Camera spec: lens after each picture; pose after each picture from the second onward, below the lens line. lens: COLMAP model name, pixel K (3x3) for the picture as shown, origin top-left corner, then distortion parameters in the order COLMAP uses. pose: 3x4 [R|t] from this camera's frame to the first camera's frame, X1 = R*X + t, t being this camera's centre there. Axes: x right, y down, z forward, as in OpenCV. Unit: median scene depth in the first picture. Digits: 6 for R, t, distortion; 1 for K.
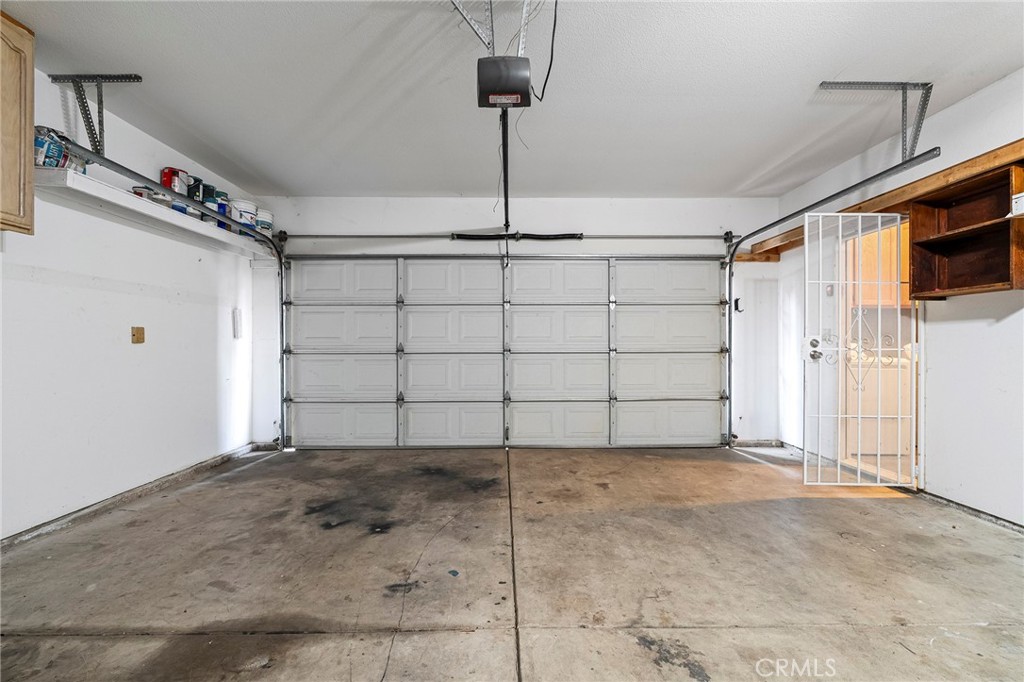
lens RADIAL K [[448.3, 0, 512.0], [0, 448.3, 341.0], [0, 0, 1]] dist [0.000701, 0.000179]
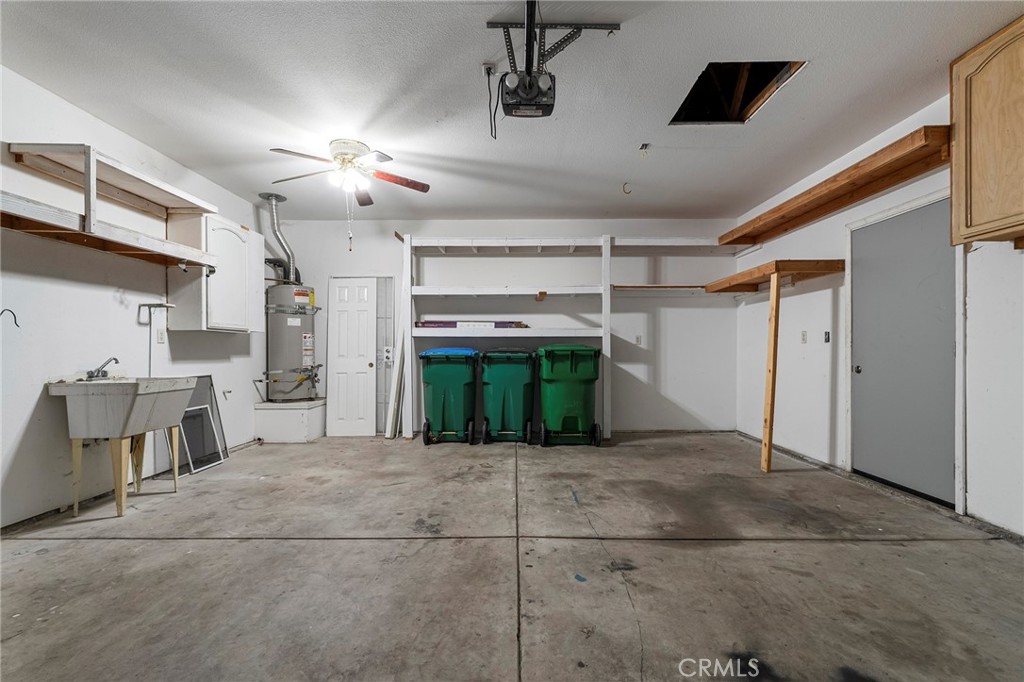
lens RADIAL K [[448.3, 0, 512.0], [0, 448.3, 341.0], [0, 0, 1]] dist [0.000701, 0.000179]
pose [[-0.999681, 0.000586, 0.025246, -0.007247], [0.000014, 0.999743, -0.022677, 0.025047], [-0.025252, -0.022670, -0.999424, 2.026577]]
